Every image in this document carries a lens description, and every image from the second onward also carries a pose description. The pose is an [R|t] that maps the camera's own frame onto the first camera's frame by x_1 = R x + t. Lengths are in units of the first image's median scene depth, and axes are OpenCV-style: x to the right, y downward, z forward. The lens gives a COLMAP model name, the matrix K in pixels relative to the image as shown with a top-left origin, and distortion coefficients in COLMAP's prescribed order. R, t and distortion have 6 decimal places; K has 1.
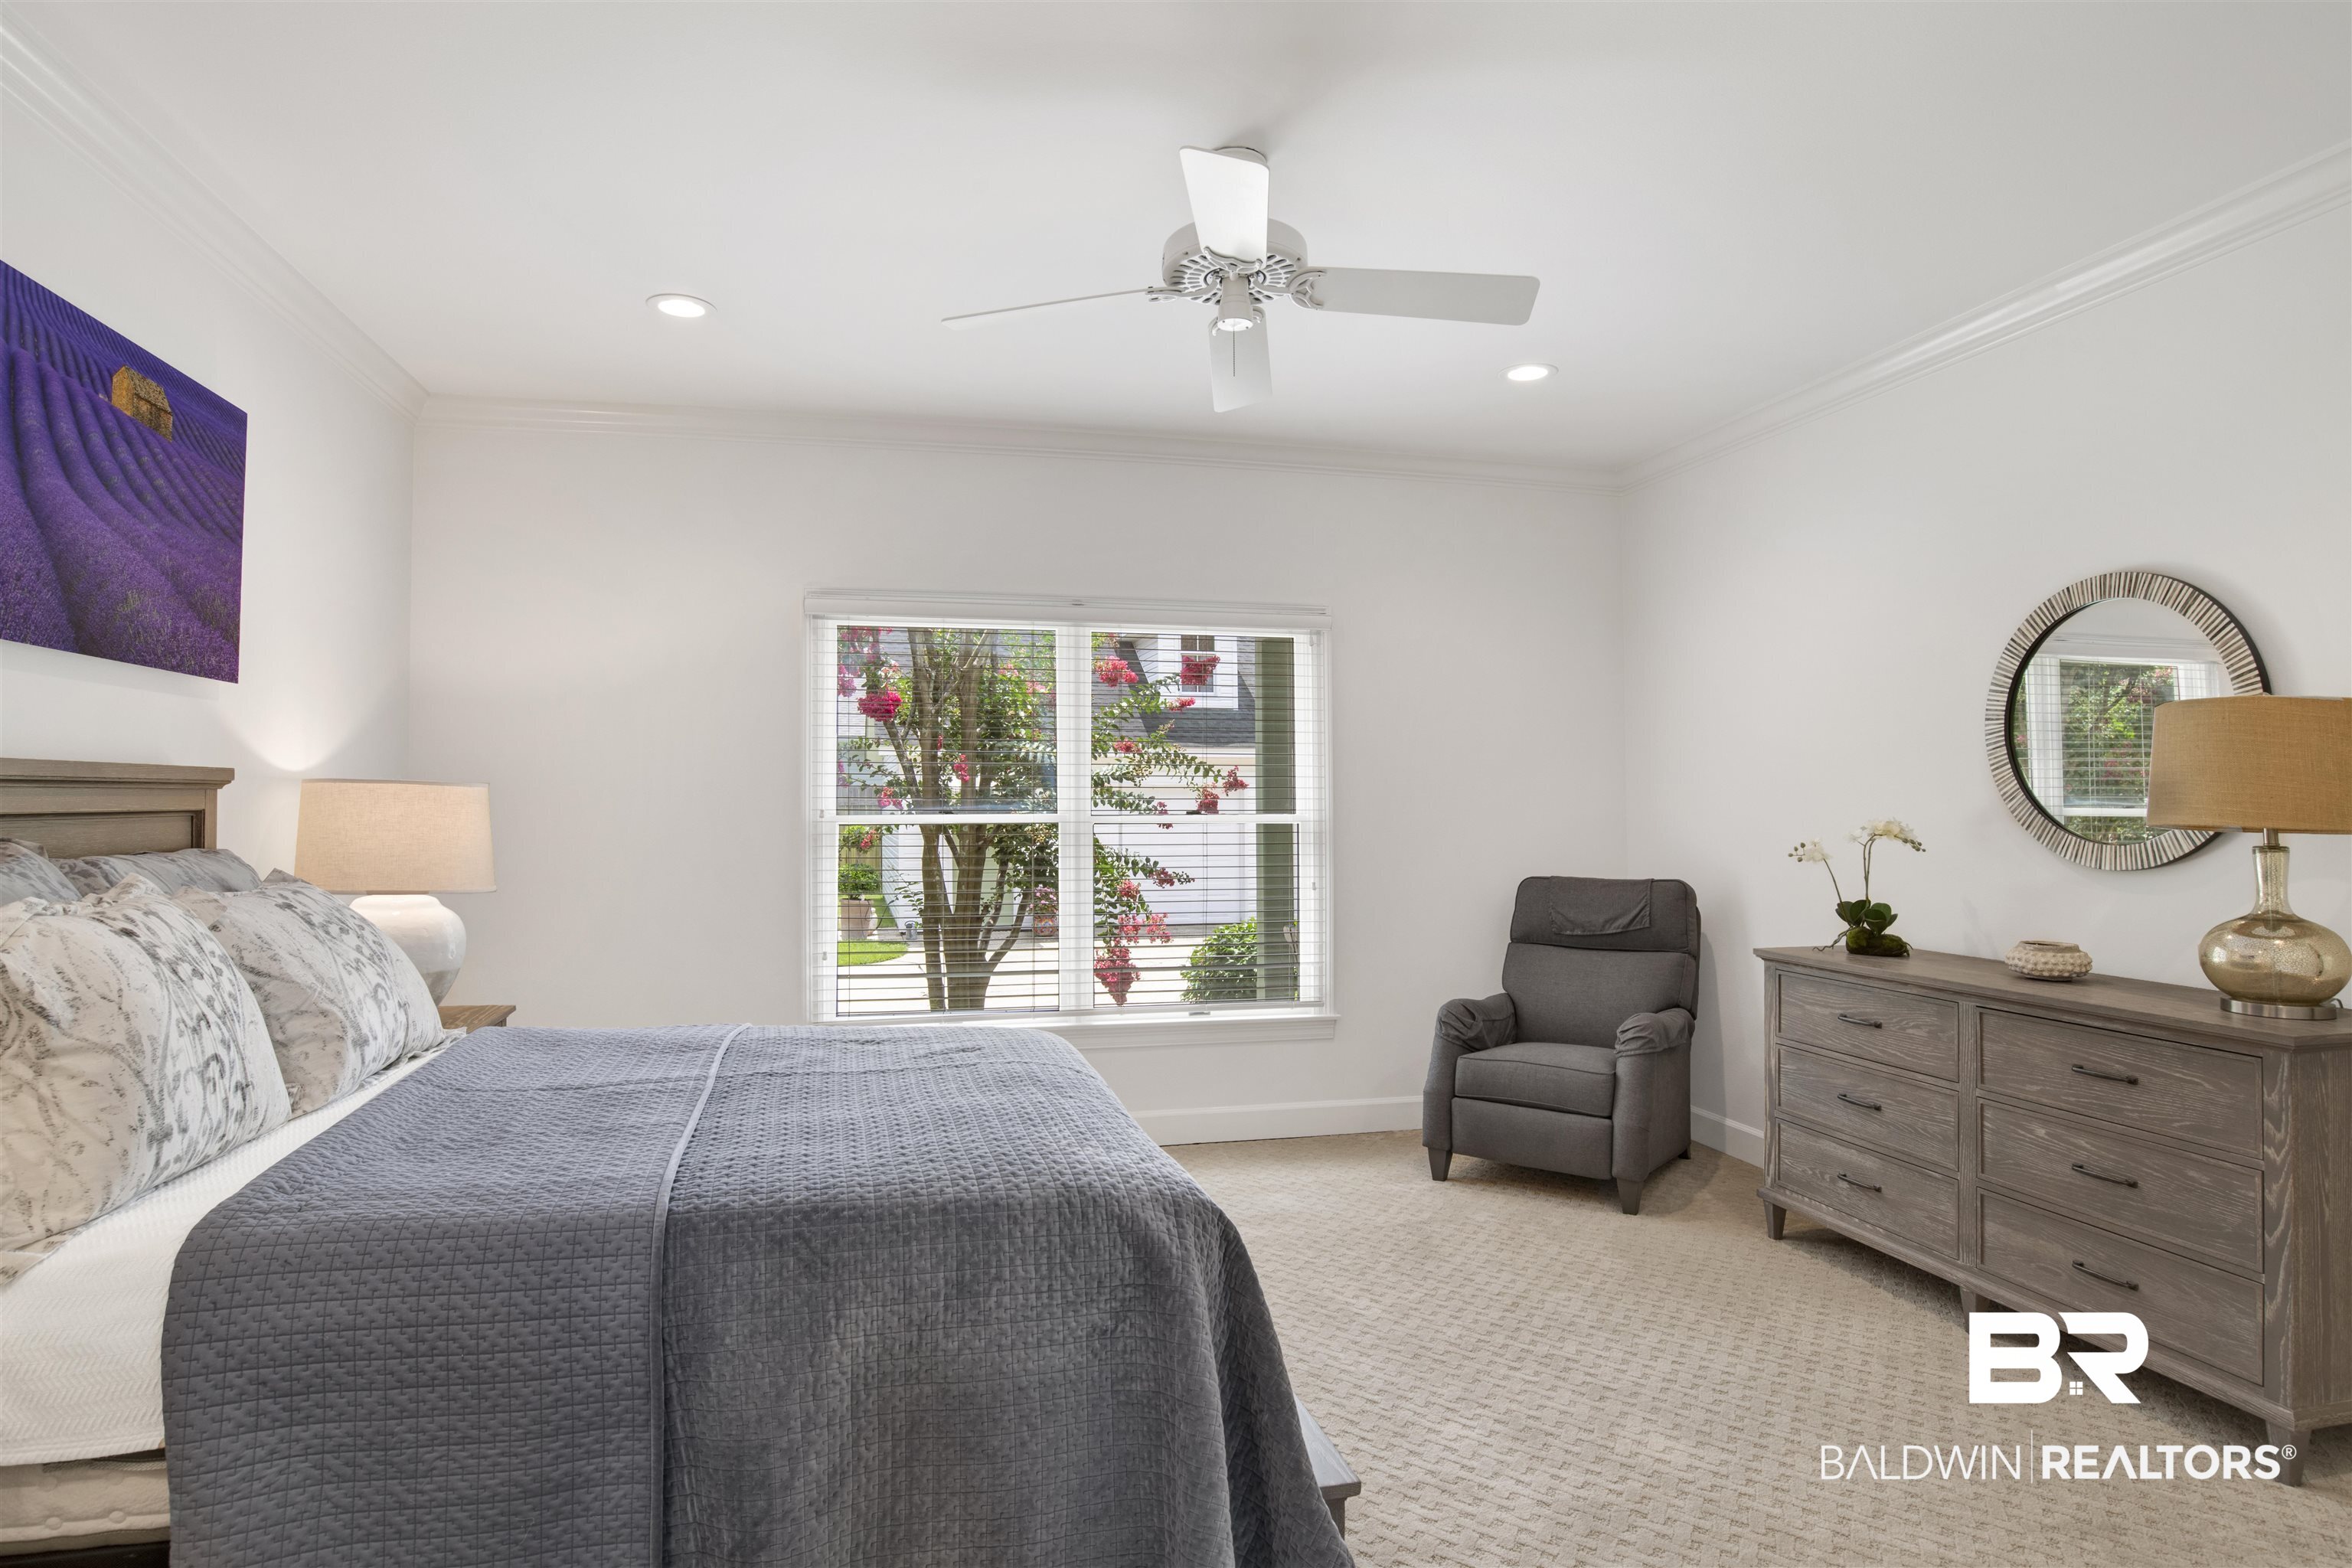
lens RADIAL K [[1223.8, 0, 1176.6], [0, 1223.8, 794.9], [0, 0, 1]] dist [-0.050907, 0.018485]
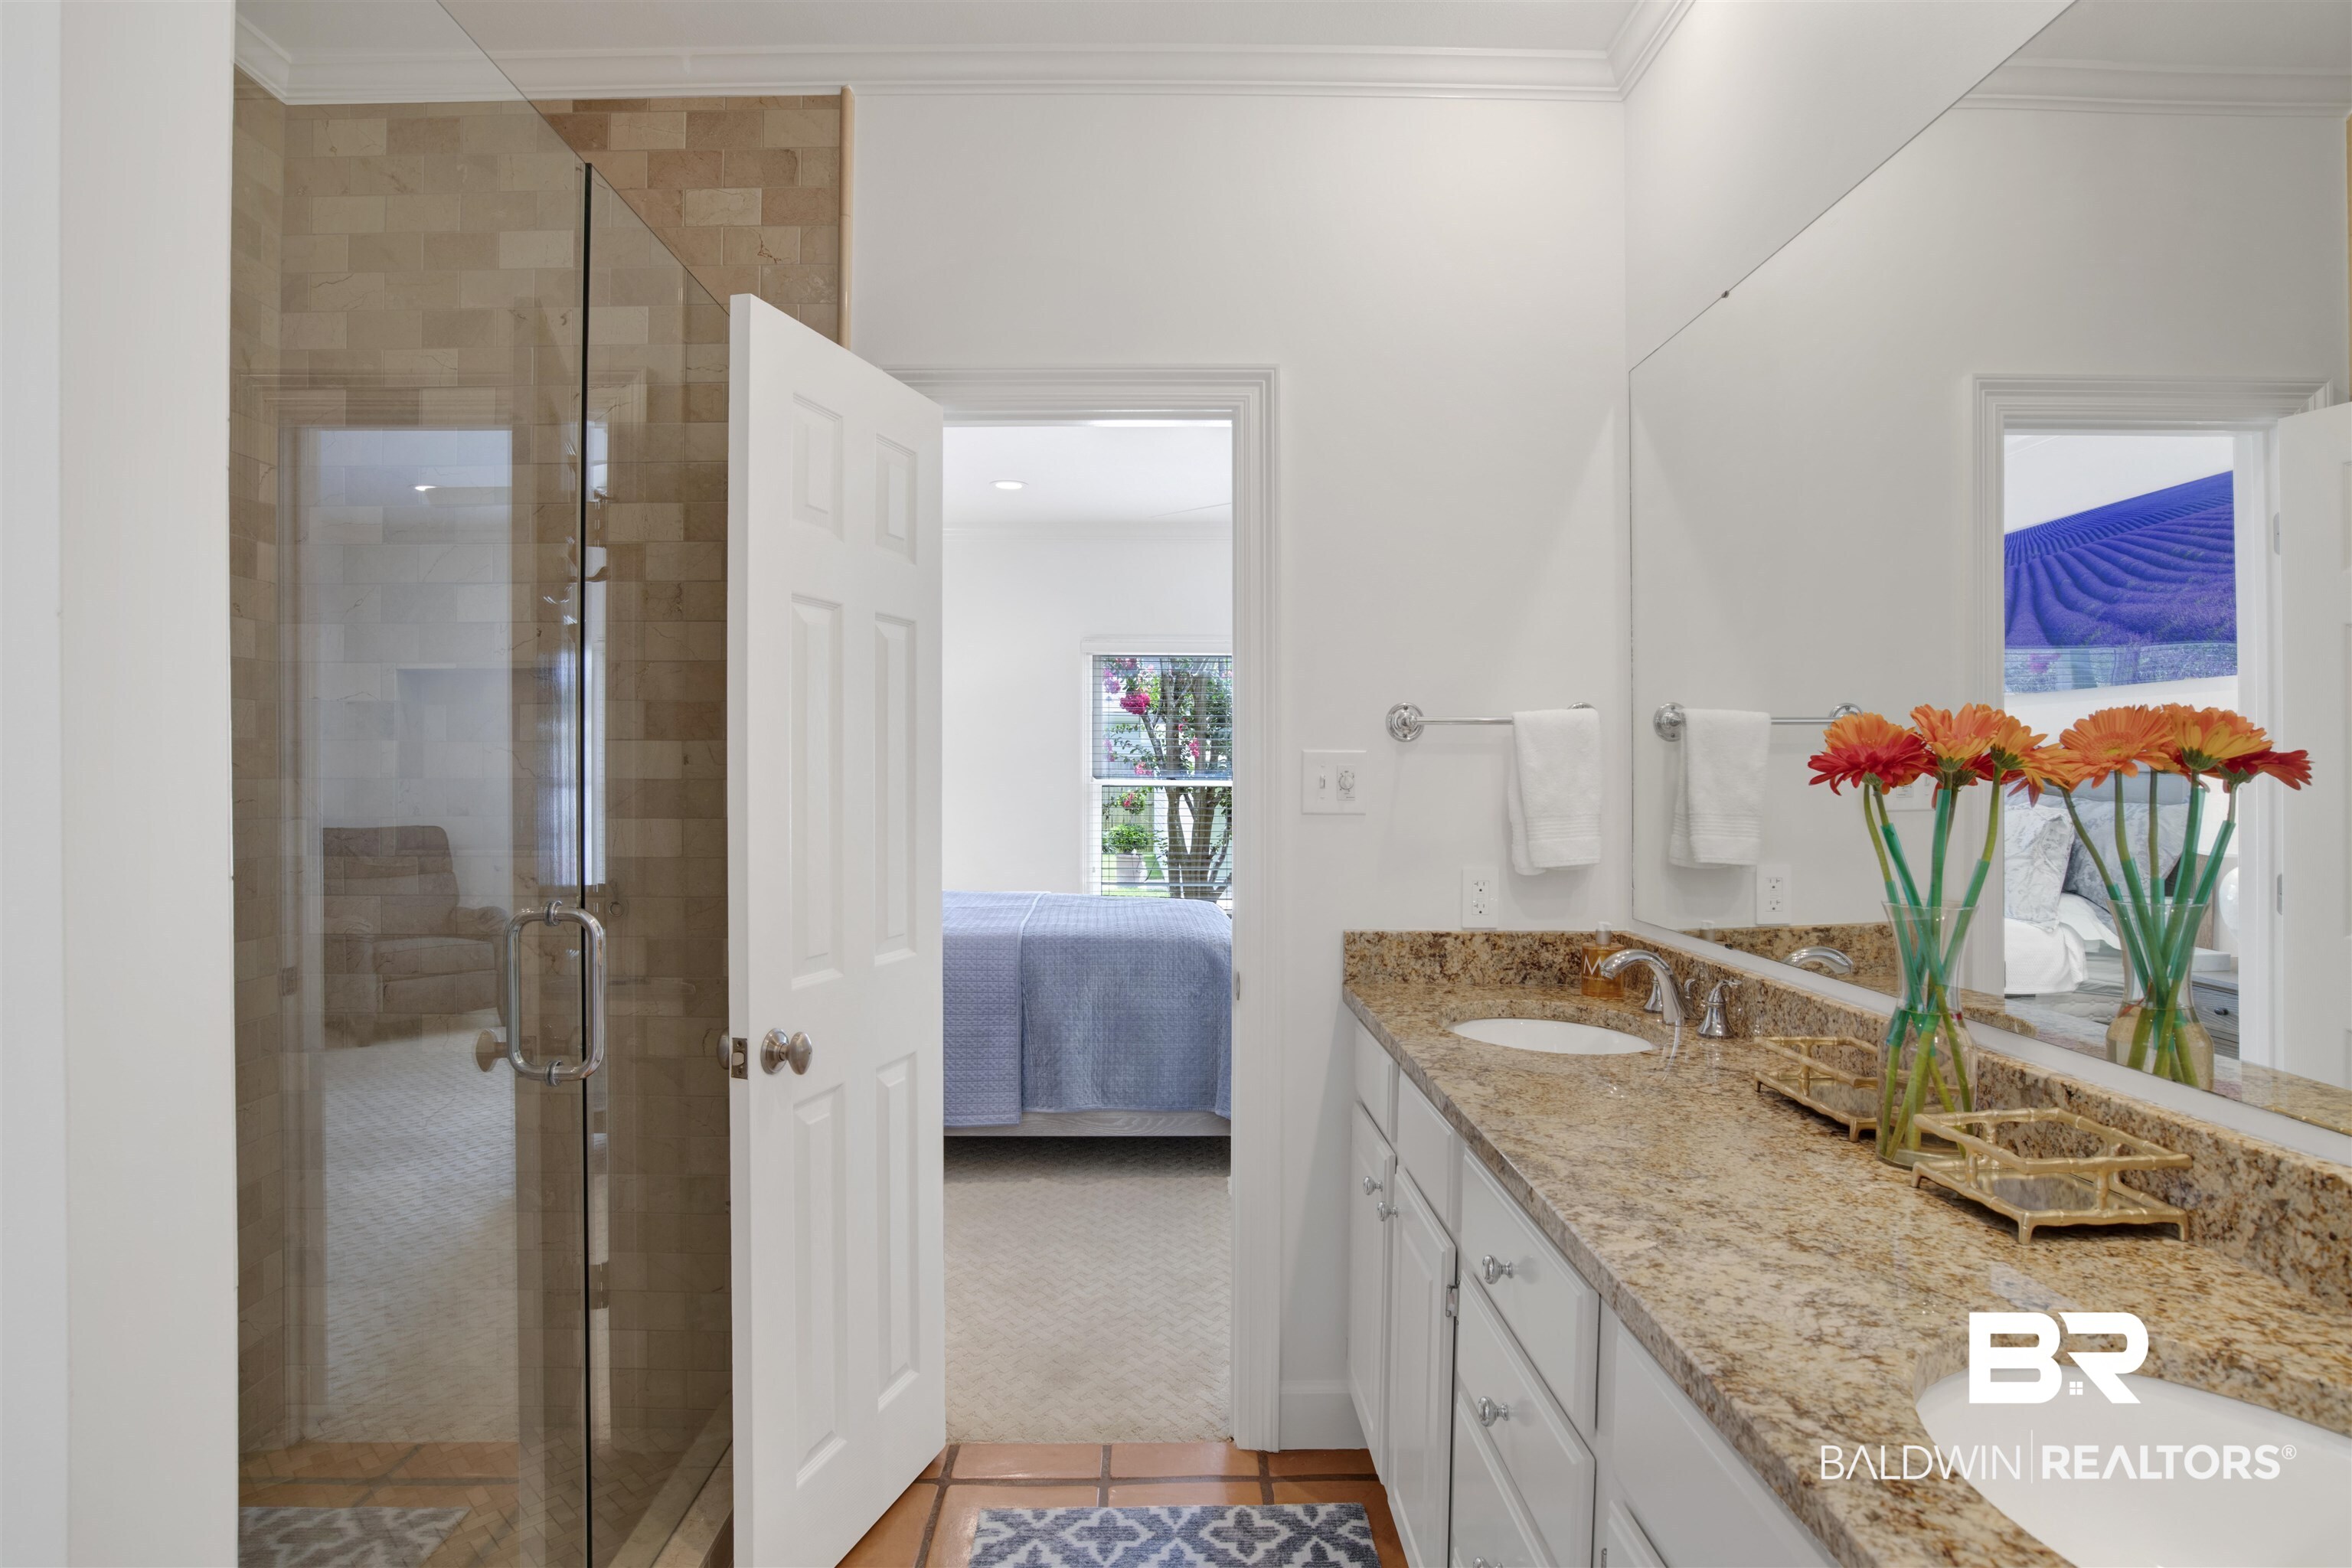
lens RADIAL K [[1223.8, 0, 1176.6], [0, 1223.8, 794.9], [0, 0, 1]] dist [-0.050907, 0.018485]
pose [[0.974758, 0.013518, -0.222853, 0.113621], [-0.007669, 0.999603, 0.027094, -0.004929], [0.223131, -0.024701, 0.974476, -0.351501]]
